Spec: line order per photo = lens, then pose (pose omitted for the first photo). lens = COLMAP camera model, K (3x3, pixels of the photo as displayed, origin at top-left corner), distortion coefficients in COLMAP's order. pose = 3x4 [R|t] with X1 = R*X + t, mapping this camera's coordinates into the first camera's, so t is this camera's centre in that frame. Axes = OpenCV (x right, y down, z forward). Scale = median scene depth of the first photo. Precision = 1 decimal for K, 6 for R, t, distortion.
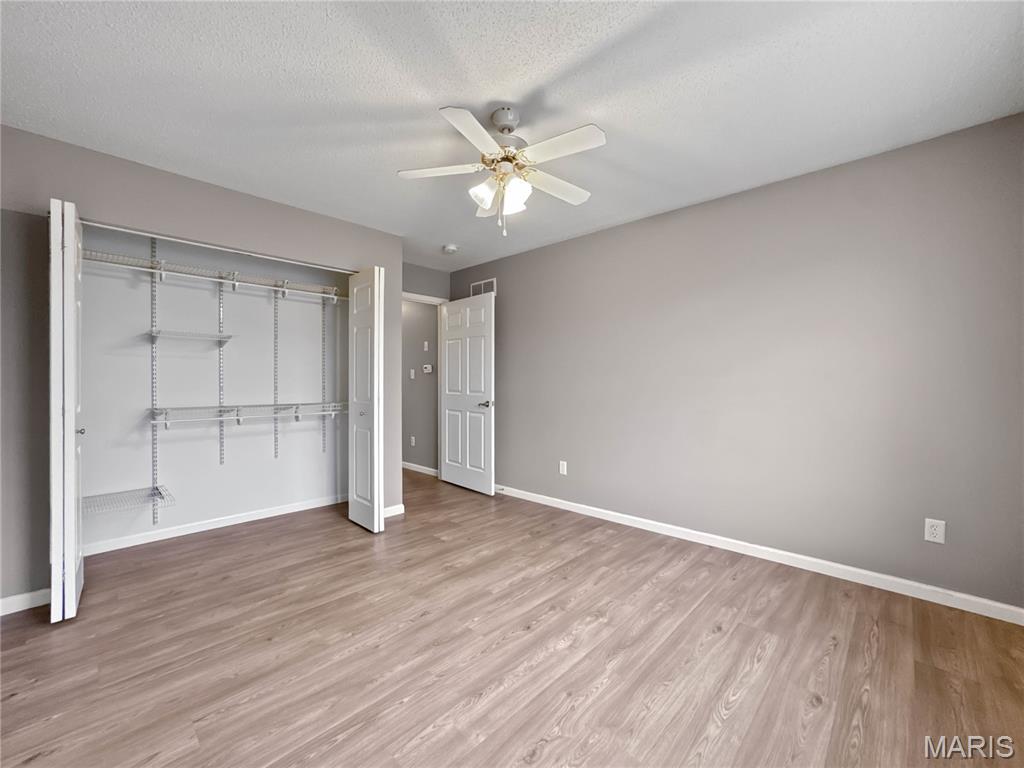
lens RADIAL K [[413.4, 0, 521.7], [0, 413.4, 387.1], [0, 0, 1]] dist [-0.035838, 0.013512]
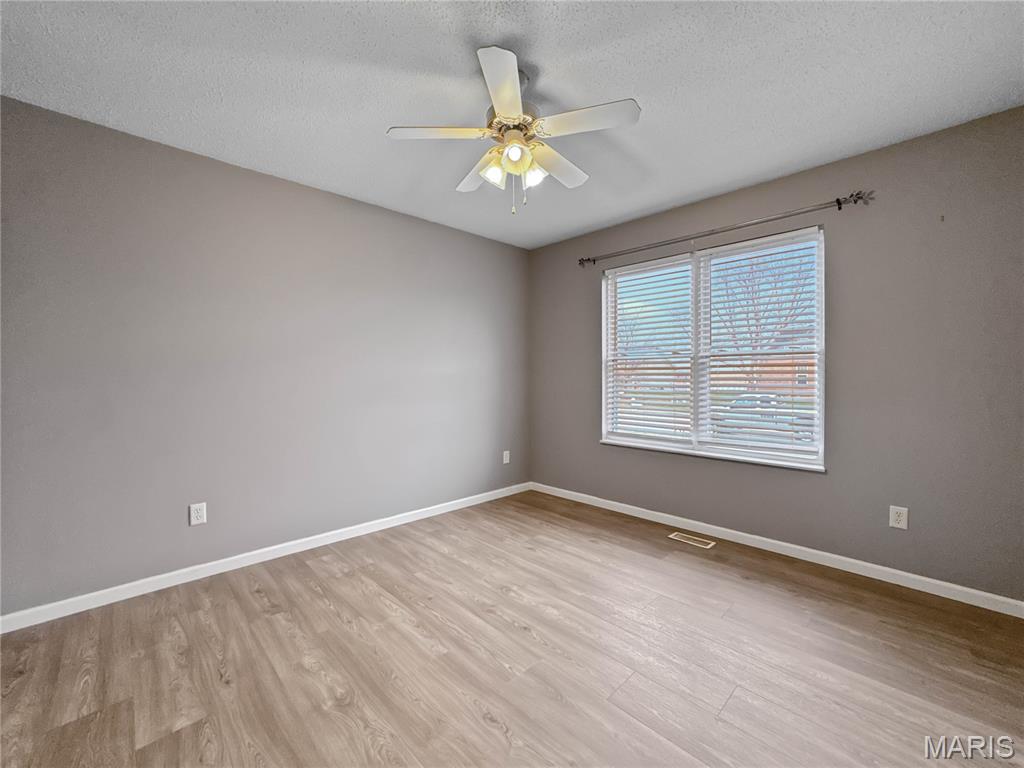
lens RADIAL K [[434.5, 0, 509.5], [0, 434.5, 379.4], [0, 0, 1]] dist [-0.037425, 0.013347]
pose [[0.047164, -0.006589, 0.998865, -0.868429], [0.014674, 0.999875, 0.005903, 0.009878], [-0.998779, 0.014379, 0.047255, 0.882065]]
